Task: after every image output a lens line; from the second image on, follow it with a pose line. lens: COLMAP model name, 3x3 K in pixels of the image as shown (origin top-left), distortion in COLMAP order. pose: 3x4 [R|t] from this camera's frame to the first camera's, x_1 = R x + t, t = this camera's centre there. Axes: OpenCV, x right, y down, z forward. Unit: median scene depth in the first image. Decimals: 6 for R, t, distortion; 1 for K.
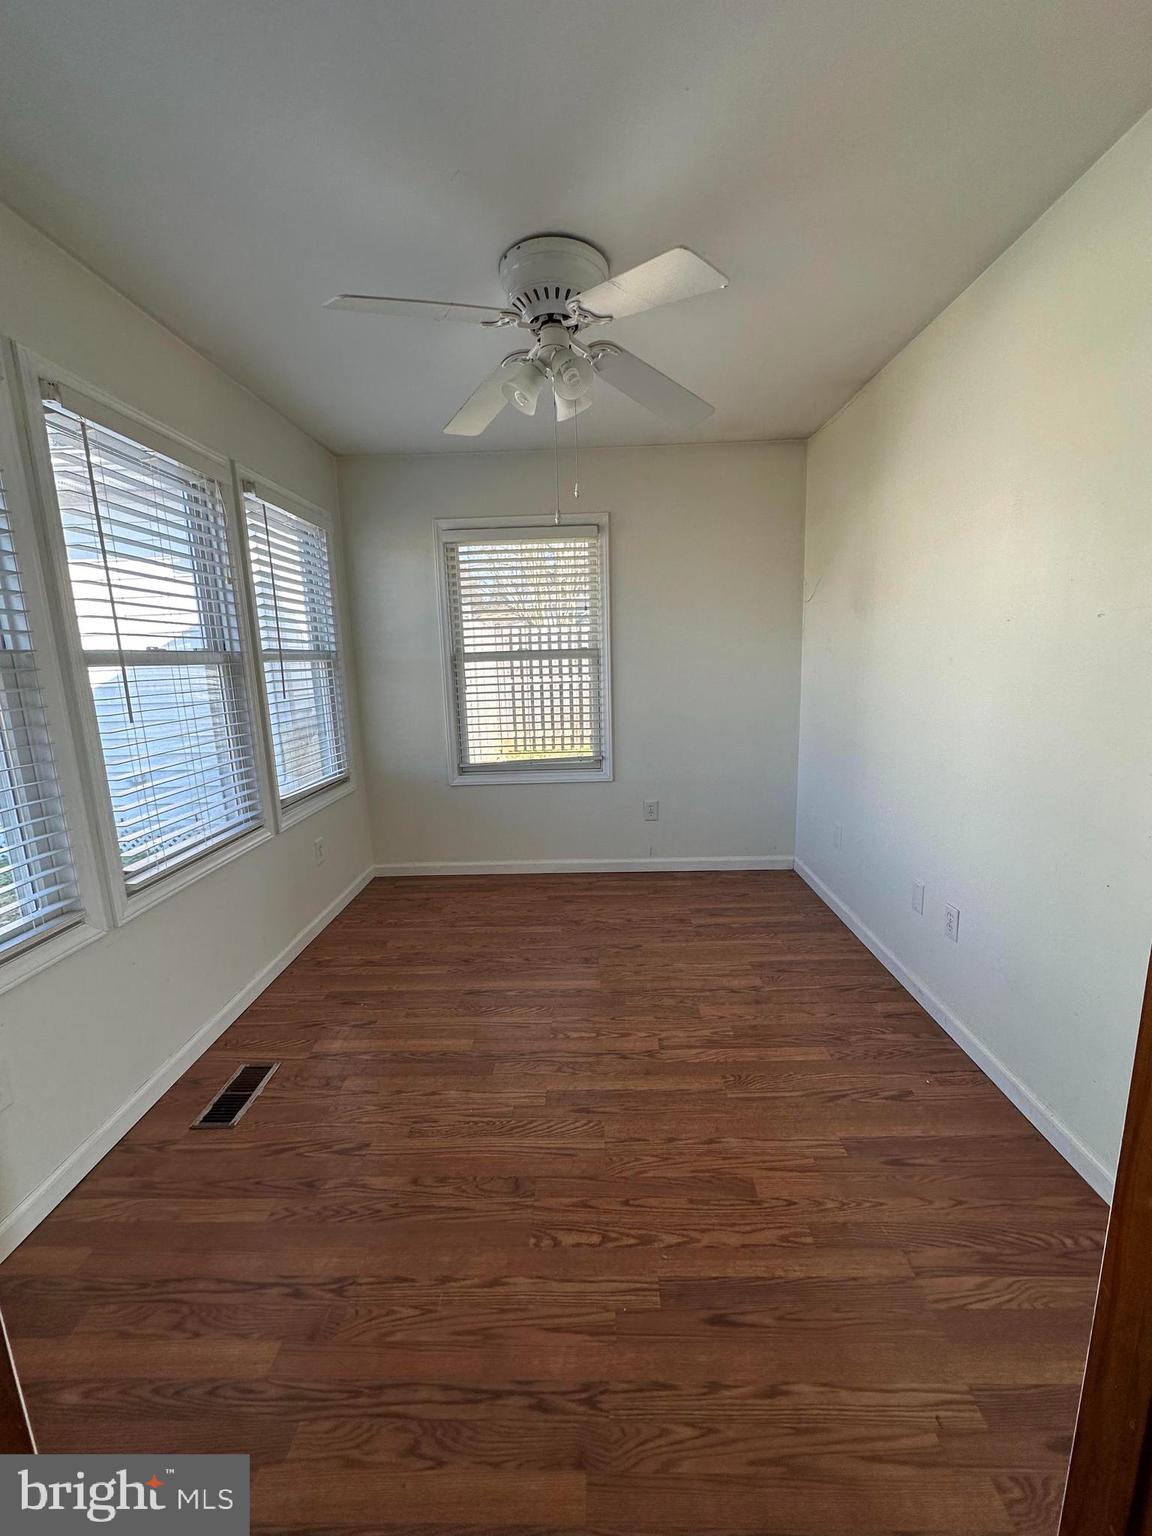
lens RADIAL K [[608.1, 0, 571.0], [0, 608.1, 772.7], [0, 0, 1]] dist [-0.004272, 0.000848]
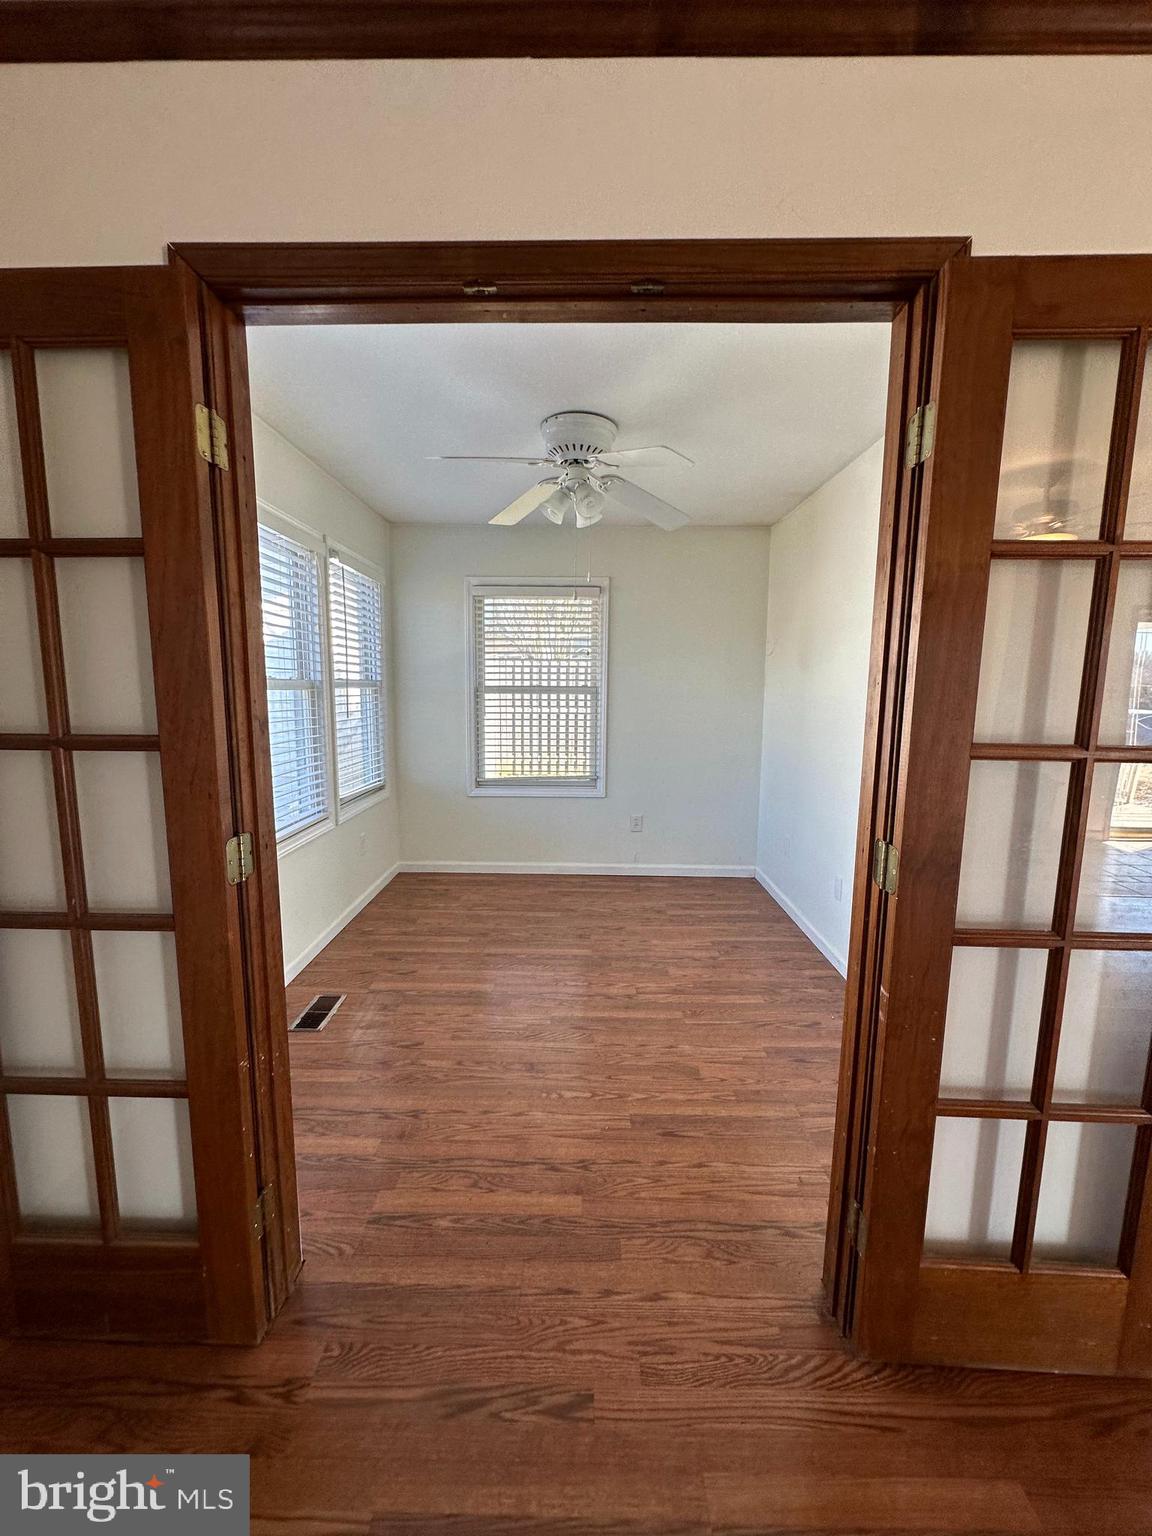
lens RADIAL K [[608.1, 0, 569.4], [0, 608.1, 768.6], [0, 0, 1]] dist [-0.004272, 0.000848]
pose [[0.999208, 0.037578, 0.013120, -0.024372], [-0.036797, 0.997784, -0.055435, 0.032785], [-0.015174, 0.054908, 0.998376, -0.237397]]
